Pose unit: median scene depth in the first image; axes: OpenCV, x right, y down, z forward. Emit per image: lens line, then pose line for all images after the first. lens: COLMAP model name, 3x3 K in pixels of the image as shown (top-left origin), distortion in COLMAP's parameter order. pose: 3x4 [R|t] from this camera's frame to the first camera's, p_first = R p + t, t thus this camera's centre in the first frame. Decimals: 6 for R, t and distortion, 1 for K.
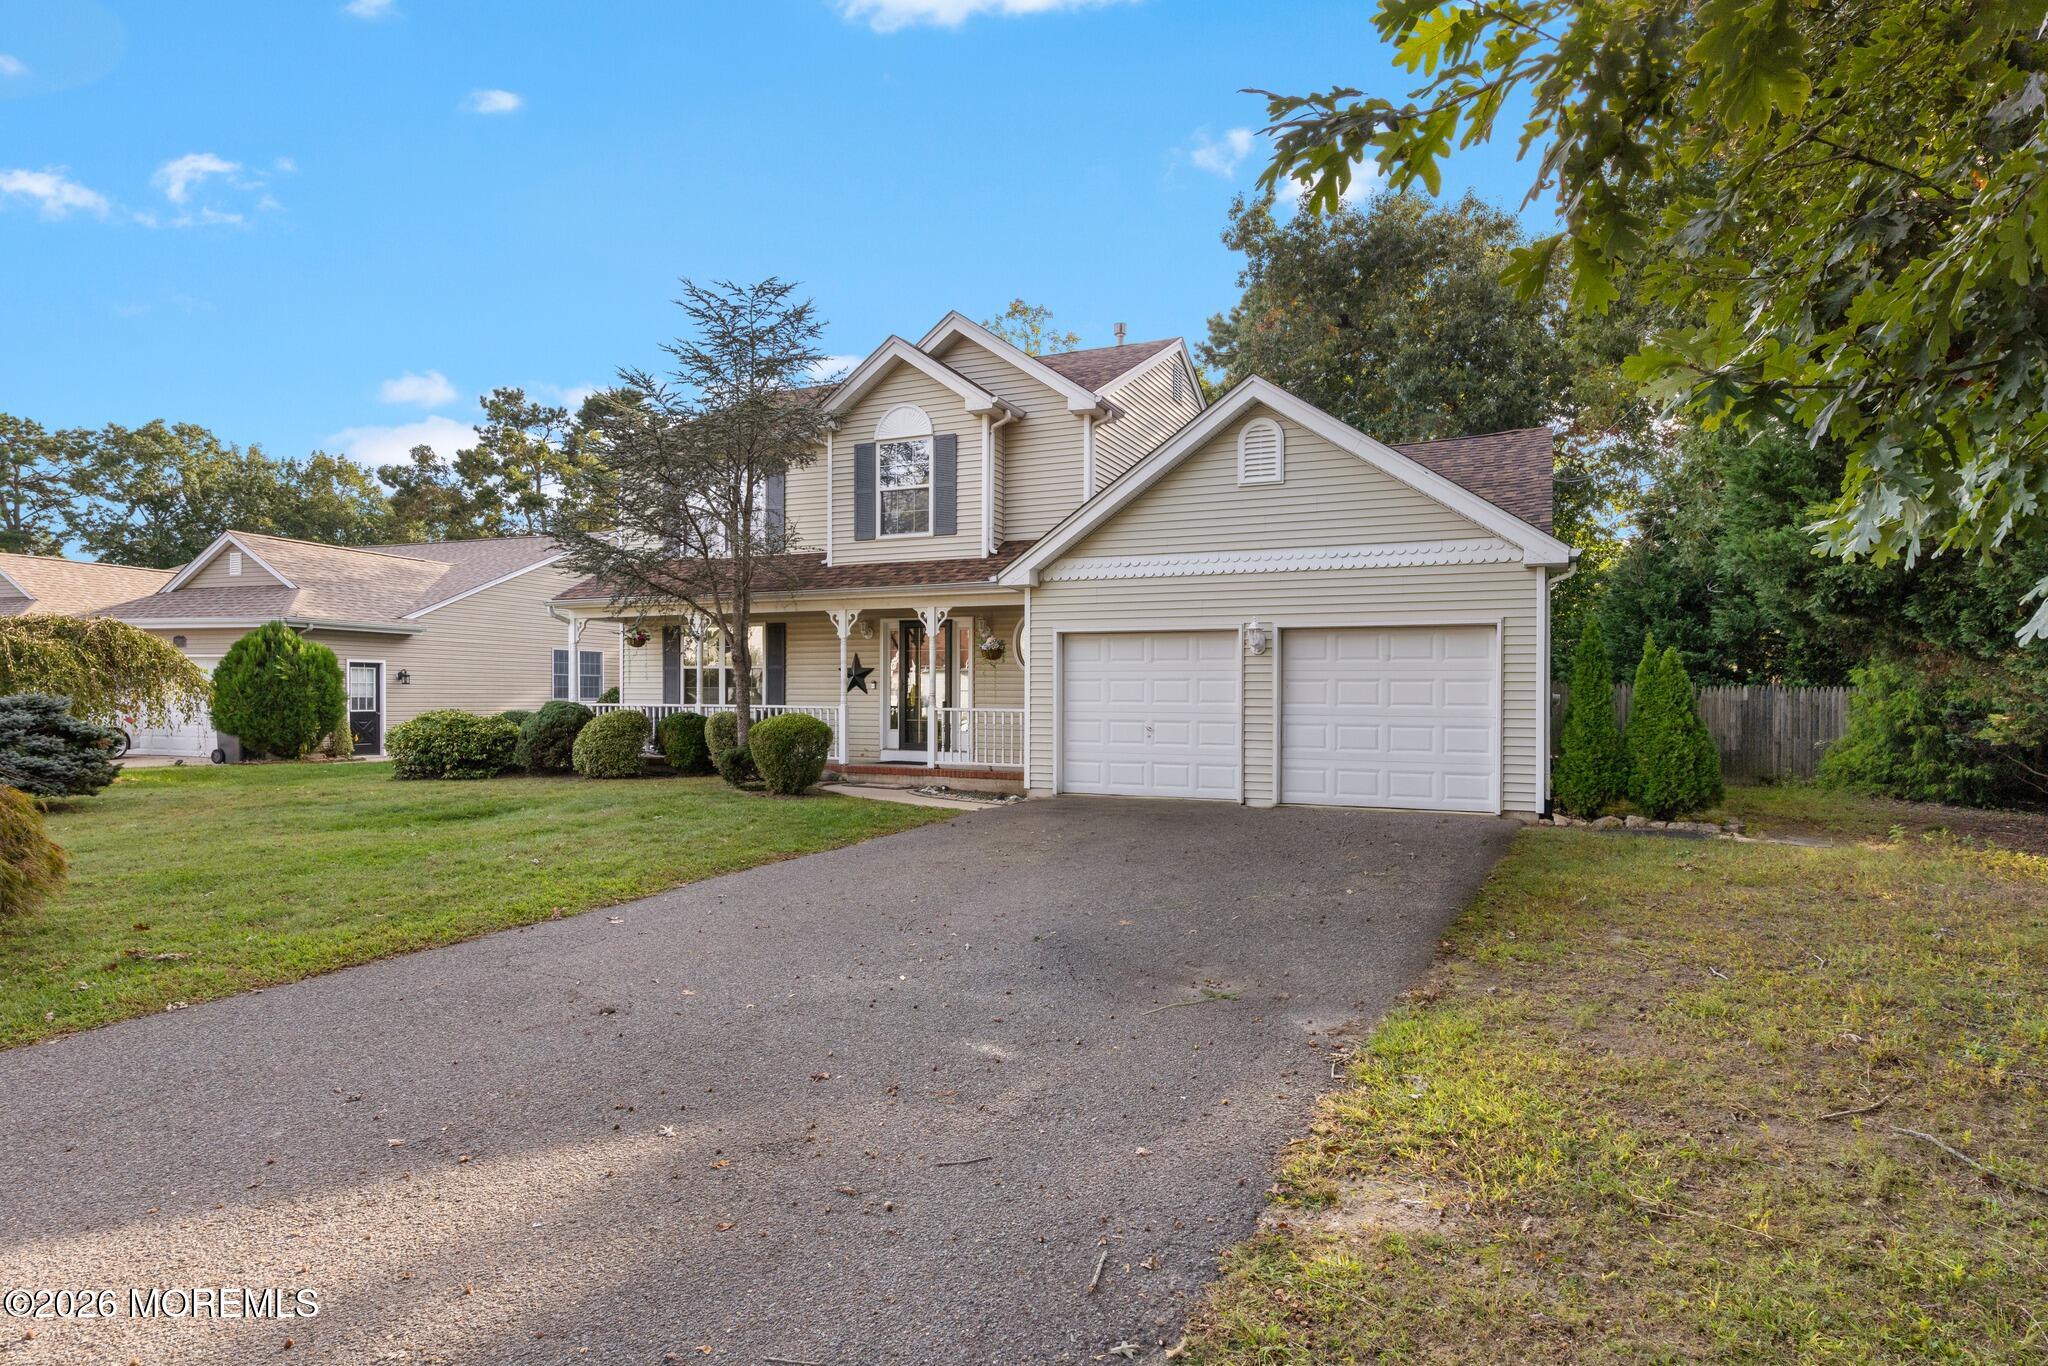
lens RADIAL K [[1110.8, 0, 1034.3], [0, 1110.8, 680.0], [0, 0, 1]] dist [0.000831, -0.000103]
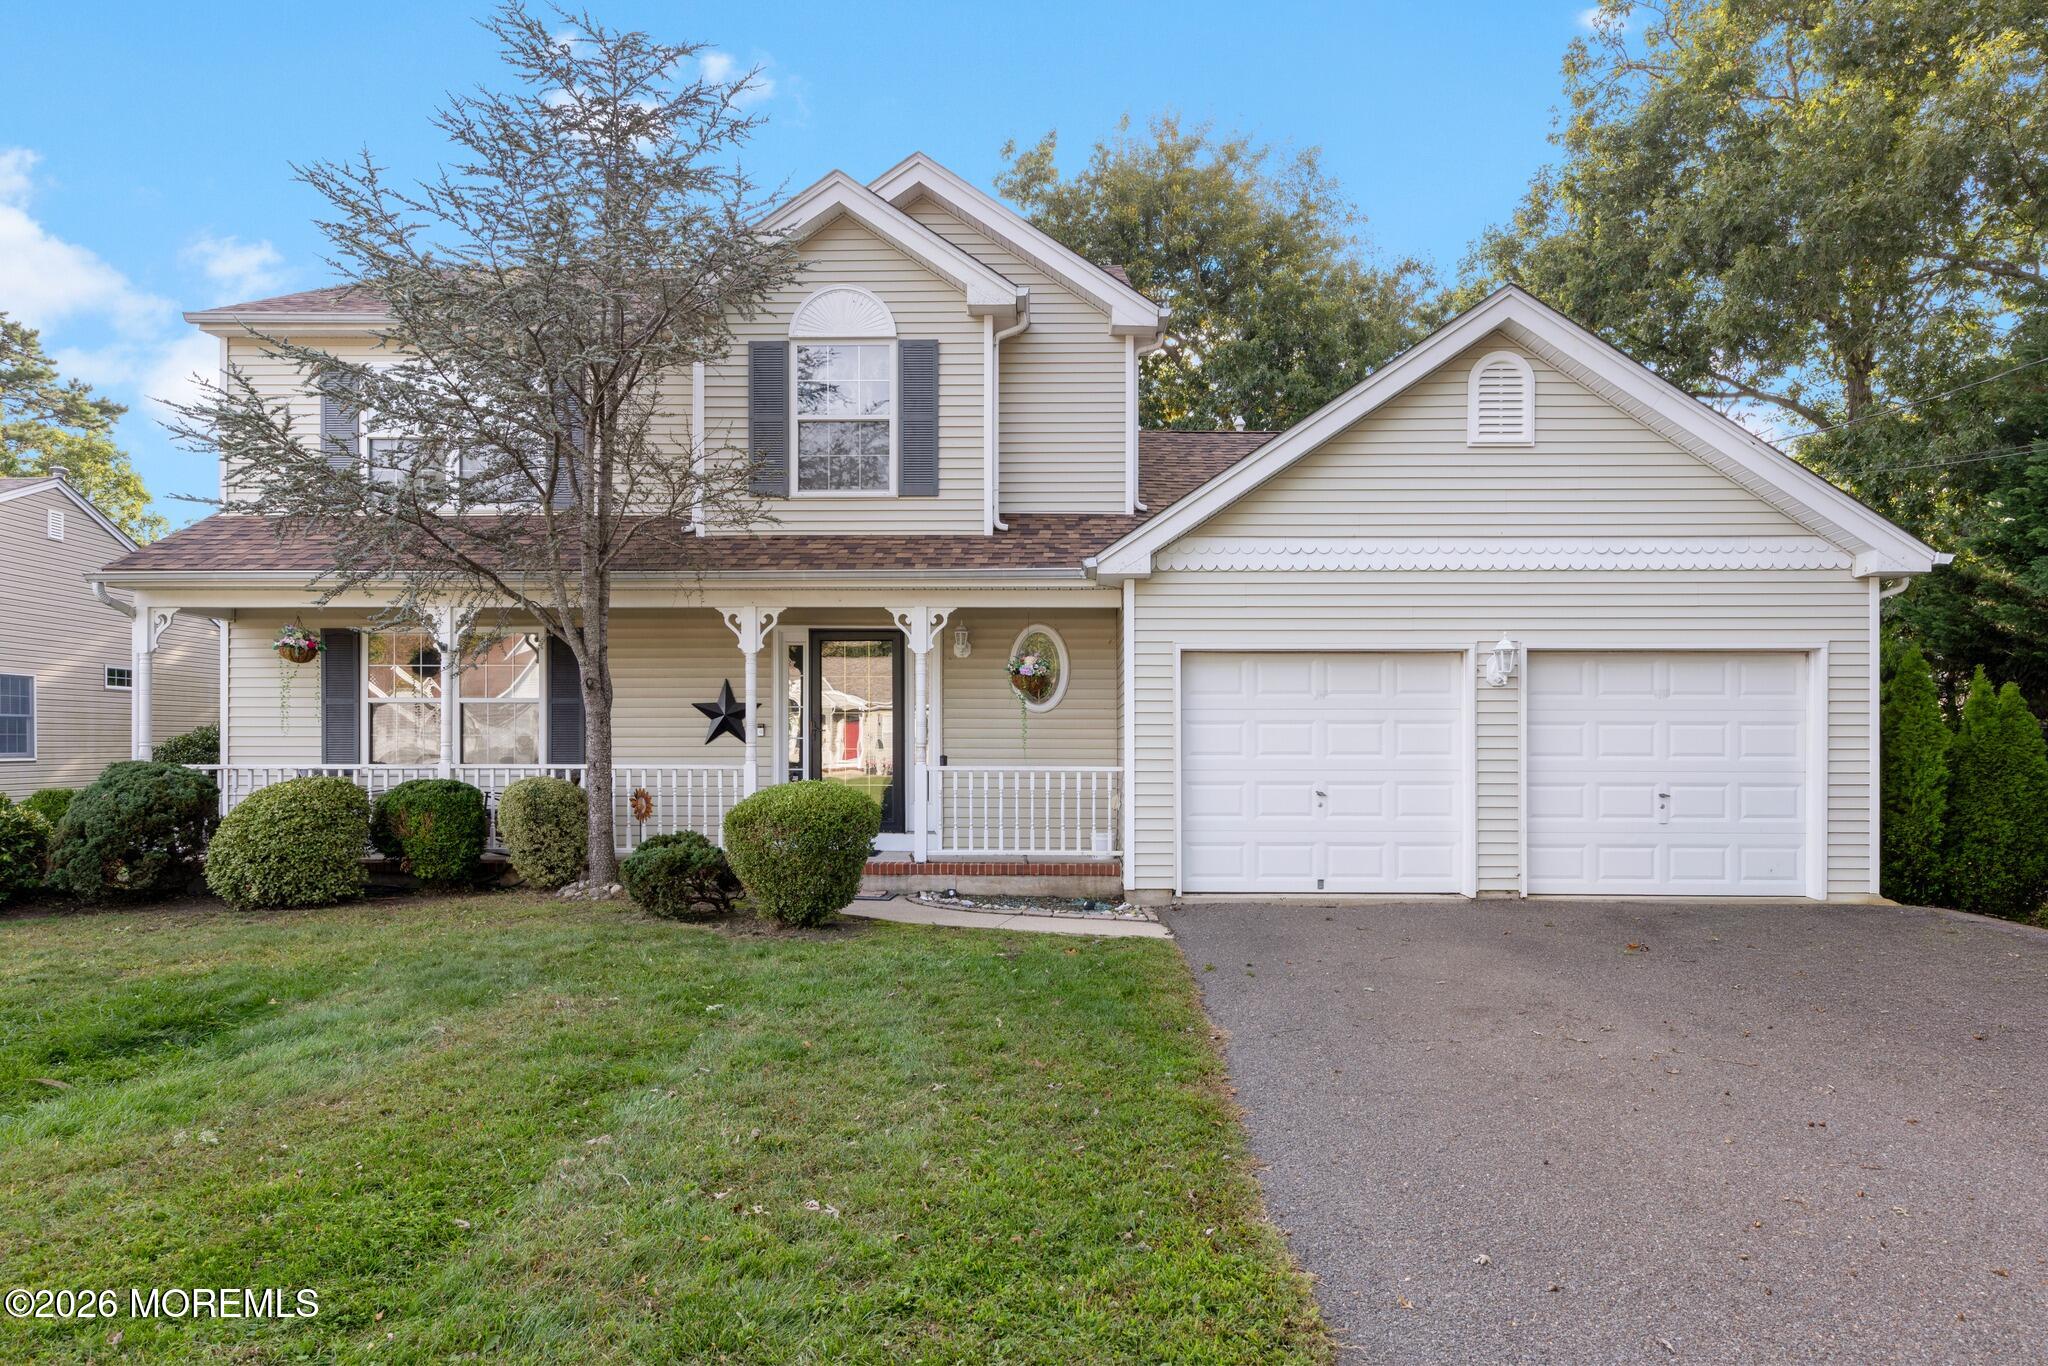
lens RADIAL K [[1180.6, 0, 976.5], [0, 1180.6, 715.5], [0, 0, 1]] dist [0.001037, 0.000630]
pose [[0.912605, -0.000514, 0.408841, -0.335355], [-0.000062, 0.999999, 0.001395, -0.004620], [-0.408842, -0.001298, 0.912604, 0.370806]]
